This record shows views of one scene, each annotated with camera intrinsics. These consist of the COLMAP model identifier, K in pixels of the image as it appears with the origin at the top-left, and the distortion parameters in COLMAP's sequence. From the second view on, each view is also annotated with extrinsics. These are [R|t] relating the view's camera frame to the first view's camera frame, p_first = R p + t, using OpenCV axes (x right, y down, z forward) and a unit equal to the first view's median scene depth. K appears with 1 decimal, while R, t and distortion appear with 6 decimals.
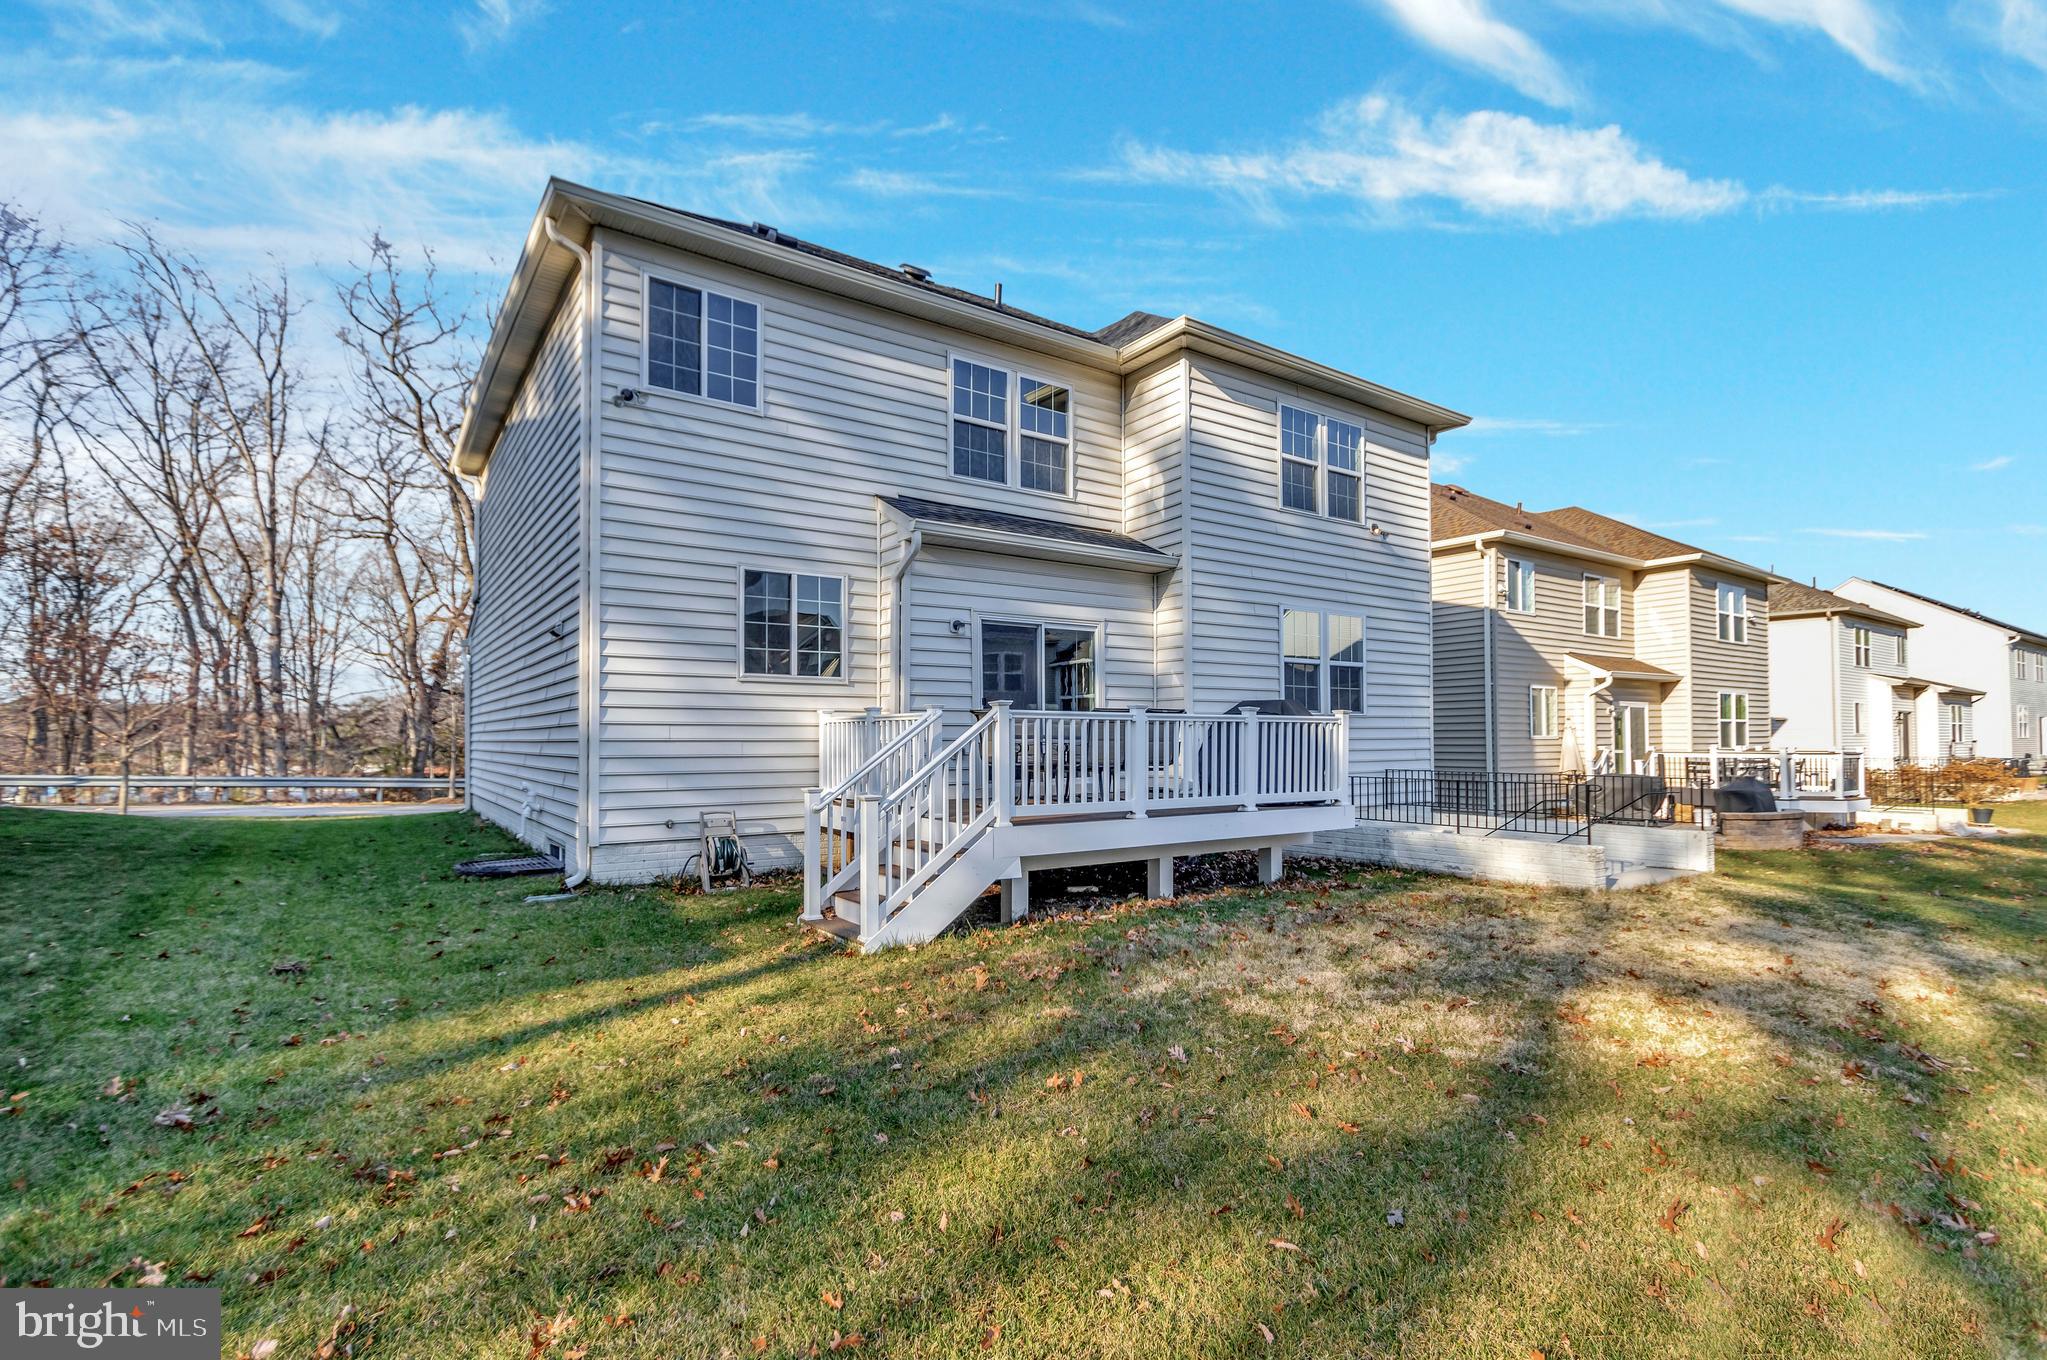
lens RADIAL K [[943.8, 0, 1023.5], [0, 943.8, 680.0], [0, 0, 1]] dist [0.006314, -0.000978]
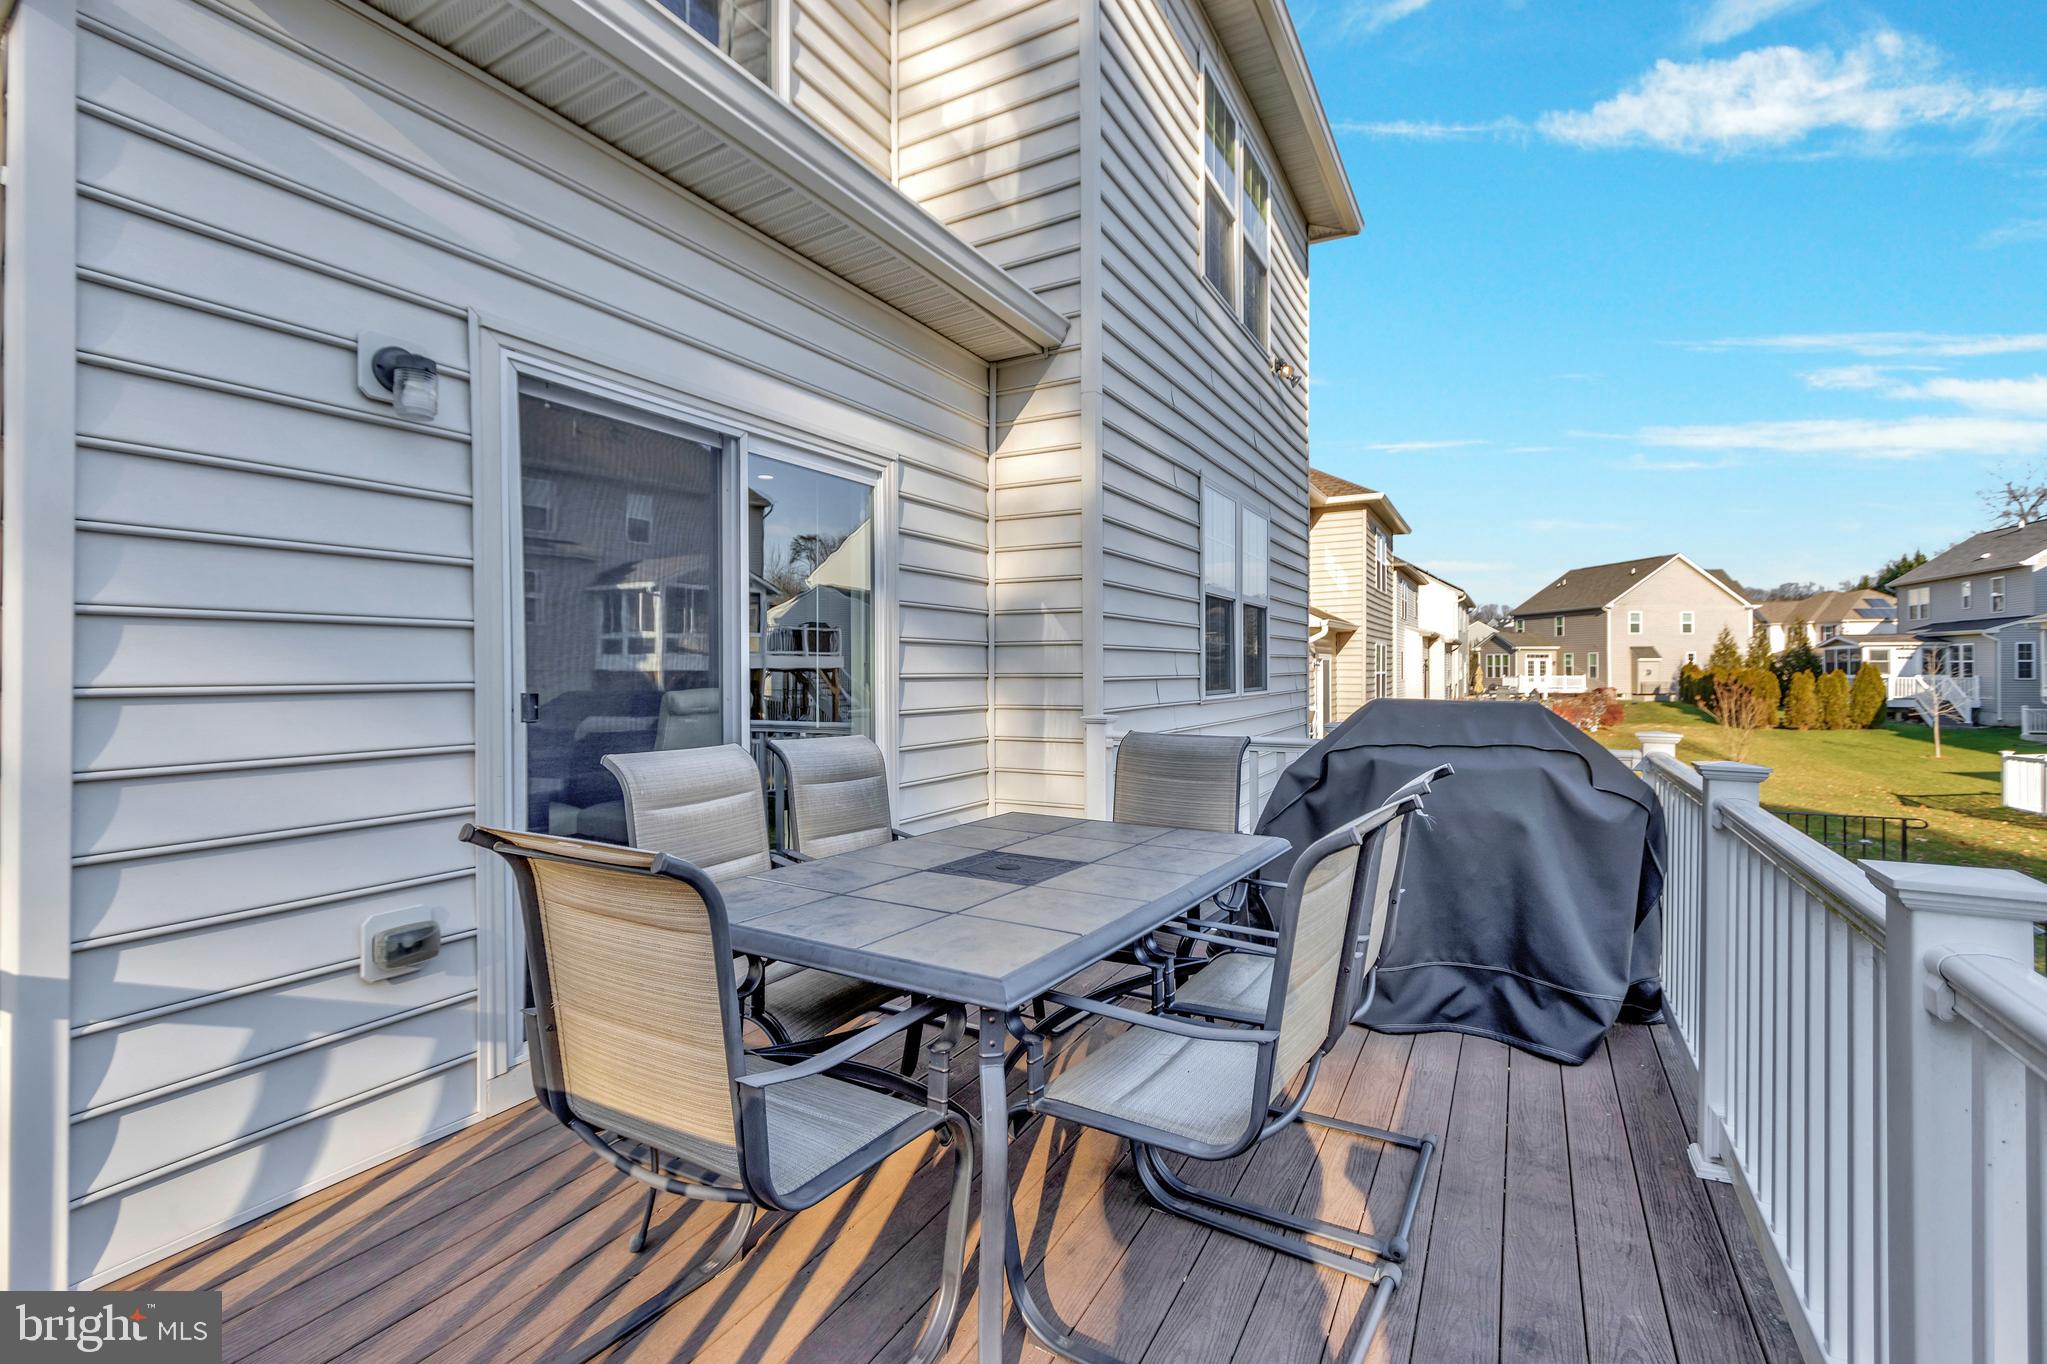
lens RADIAL K [[936.7, 0, 1027.0], [0, 936.7, 678.5], [0, 0, 1]] dist [0.000600, -0.000282]
pose [[0.885775, -0.006902, 0.464064, -0.036193], [-0.024985, 0.997730, 0.062529, -0.002720], [-0.463443, -0.066981, 0.883592, 0.638676]]
